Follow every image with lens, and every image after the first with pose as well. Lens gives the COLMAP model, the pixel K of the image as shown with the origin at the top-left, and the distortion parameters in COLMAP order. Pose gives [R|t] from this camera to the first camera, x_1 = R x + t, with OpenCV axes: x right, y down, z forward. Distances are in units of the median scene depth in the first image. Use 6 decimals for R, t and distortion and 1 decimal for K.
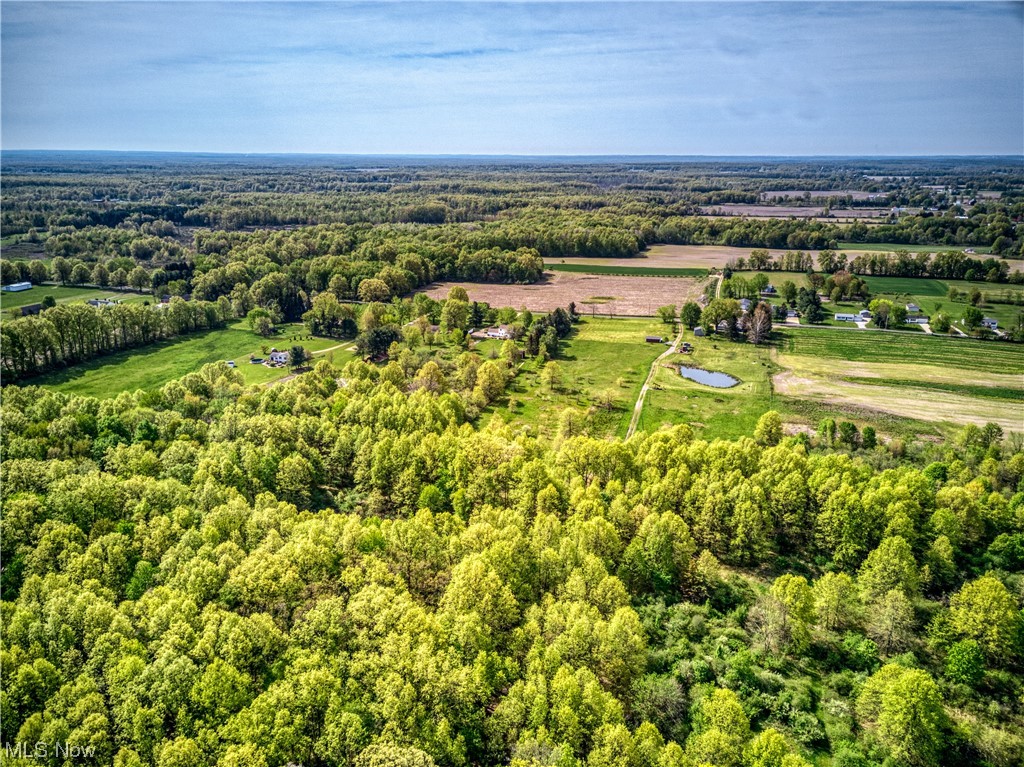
lens RADIAL K [[788.3, 0, 506.9], [0, 788.3, 386.1], [0, 0, 1]] dist [0.030474, 0.005570]
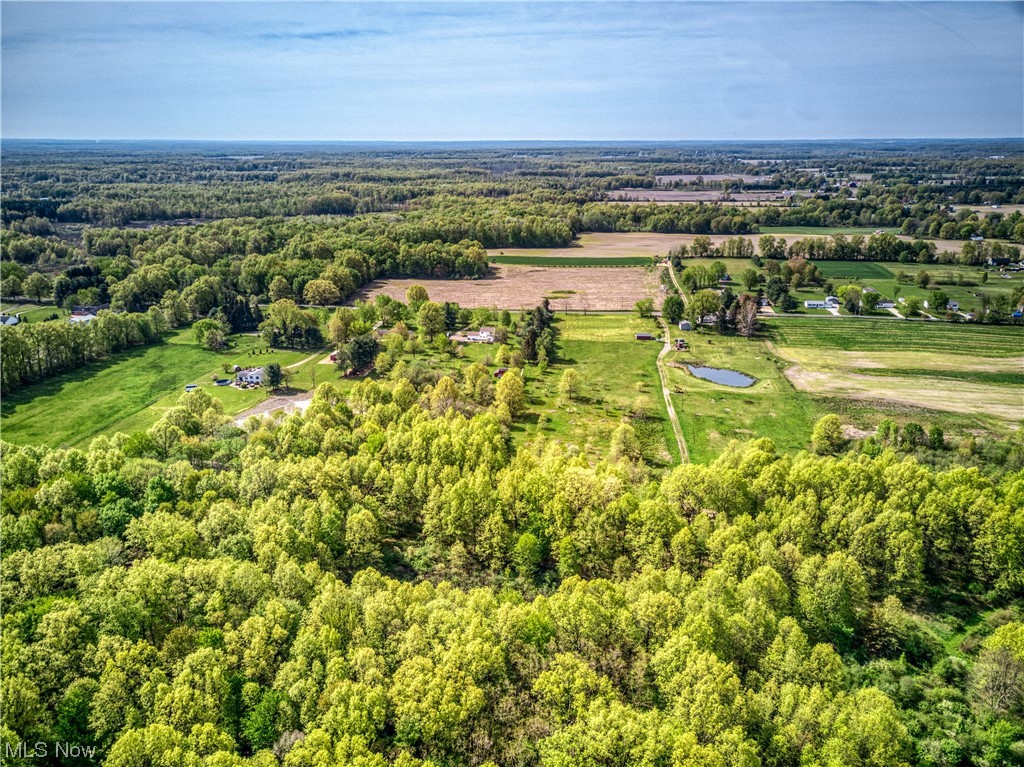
lens RADIAL K [[788.3, 0, 506.9], [0, 788.3, 386.1], [0, 0, 1]] dist [0.030474, 0.005570]
pose [[0.987903, -0.052001, 0.146097, -0.090005], [0.049537, 0.998563, 0.020453, -0.020110], [-0.146951, -0.012968, 0.989059, 0.060748]]
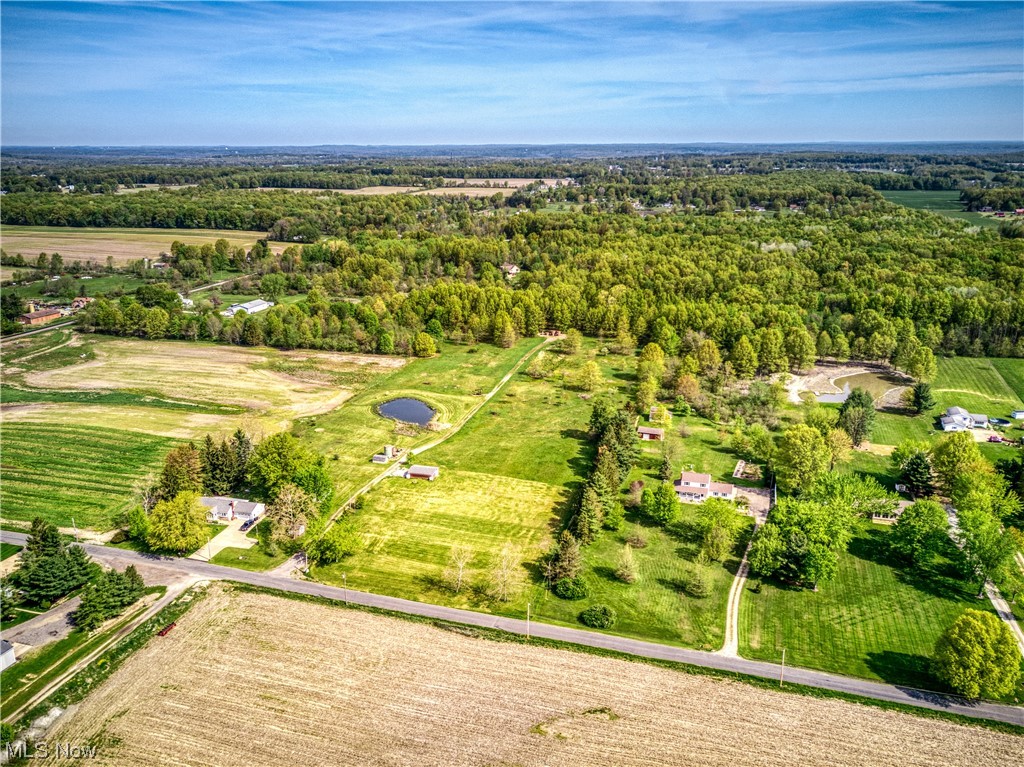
lens RADIAL K [[785.6, 0, 511.6], [0, 785.6, 409.3], [0, 0, 1]] dist [0.035349, -0.002639]
pose [[-0.999966, 0.002275, -0.007896, 0.095999], [-0.002645, 0.820614, 0.571477, -0.311352], [0.007779, 0.571478, -0.820580, 1.075461]]
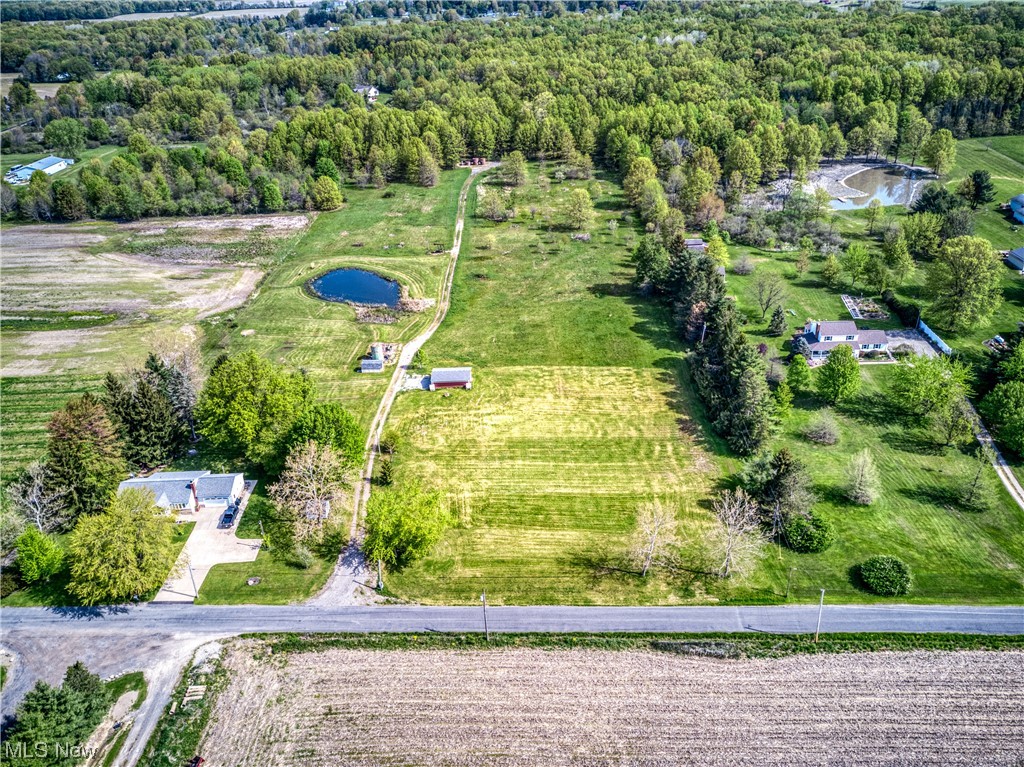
lens RADIAL K [[786.3, 0, 505.7], [0, 786.3, 394.1], [0, 0, 1]] dist [0.033737, -0.008148]
pose [[-0.963625, 0.163296, -0.211567, 0.182035], [-0.033979, 0.710343, 0.703035, -0.239569], [0.265088, 0.684652, -0.678956, 0.952075]]
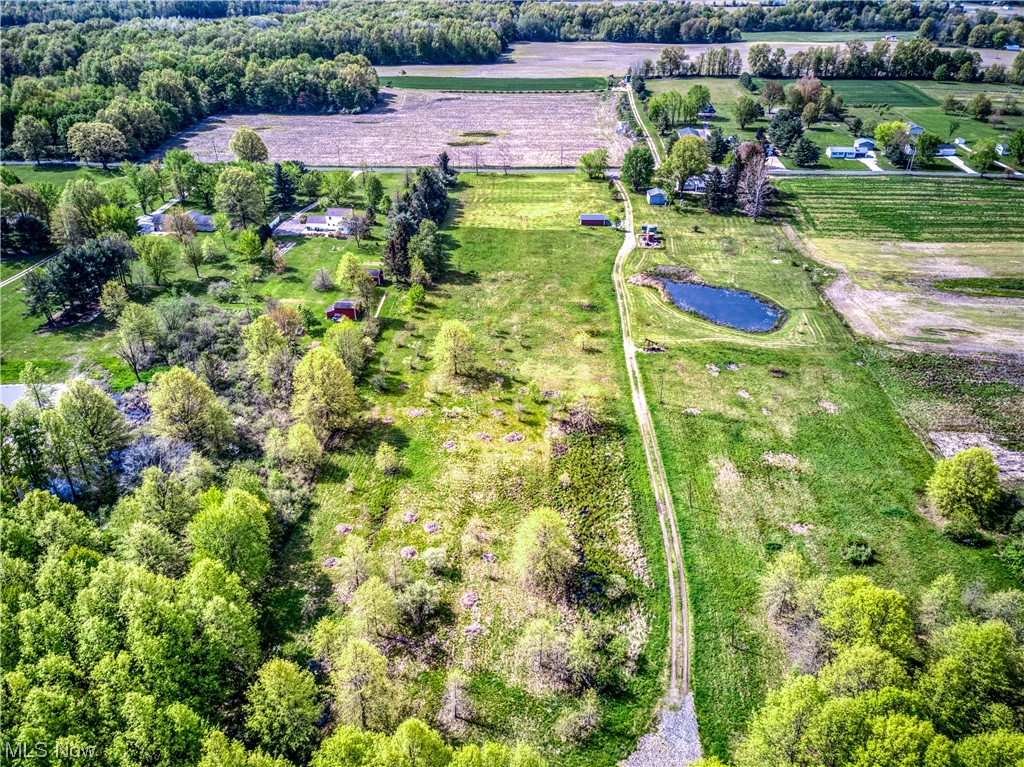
lens RADIAL K [[780.0, 0, 507.7], [0, 780.0, 386.6], [0, 0, 1]] dist [0.029558, 0.003893]
pose [[0.975609, -0.114085, 0.187544, -0.001740], [0.066675, 0.967985, 0.241992, -0.063151], [-0.209147, -0.223586, 0.951981, 0.315817]]
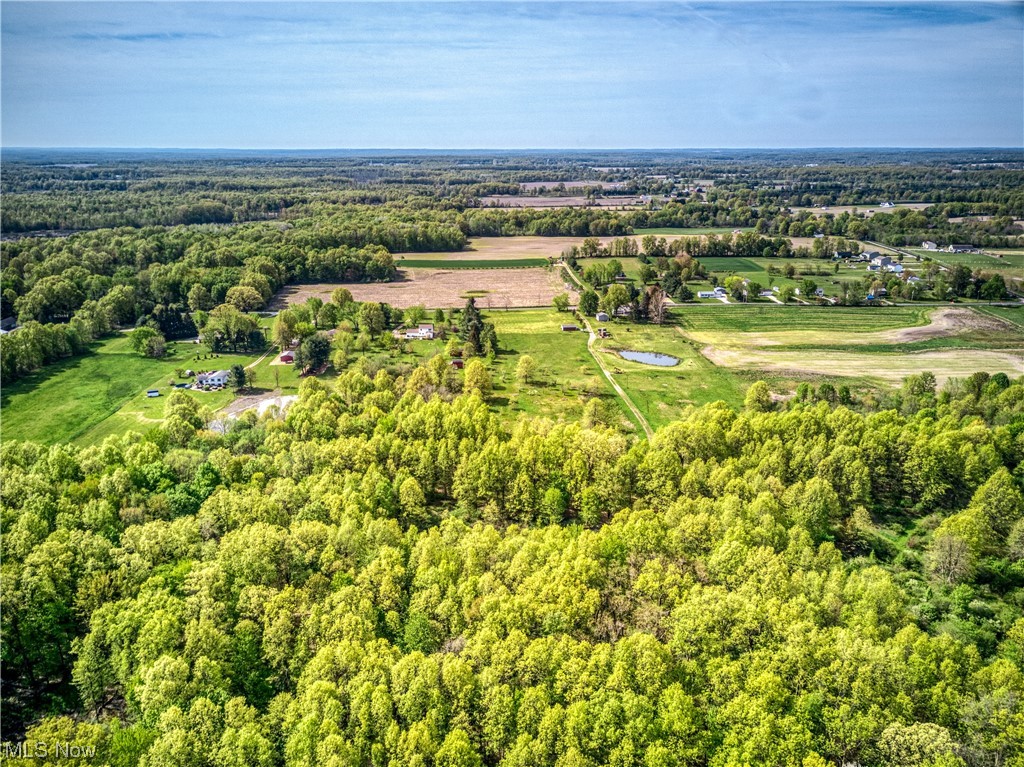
lens RADIAL K [[786.3, 0, 505.7], [0, 786.3, 394.1], [0, 0, 1]] dist [0.033737, -0.008148]
pose [[0.942868, -0.105209, 0.316120, -0.171713], [0.099686, 0.994450, 0.033640, -0.011408], [-0.317905, -0.000205, 0.948123, 0.034791]]
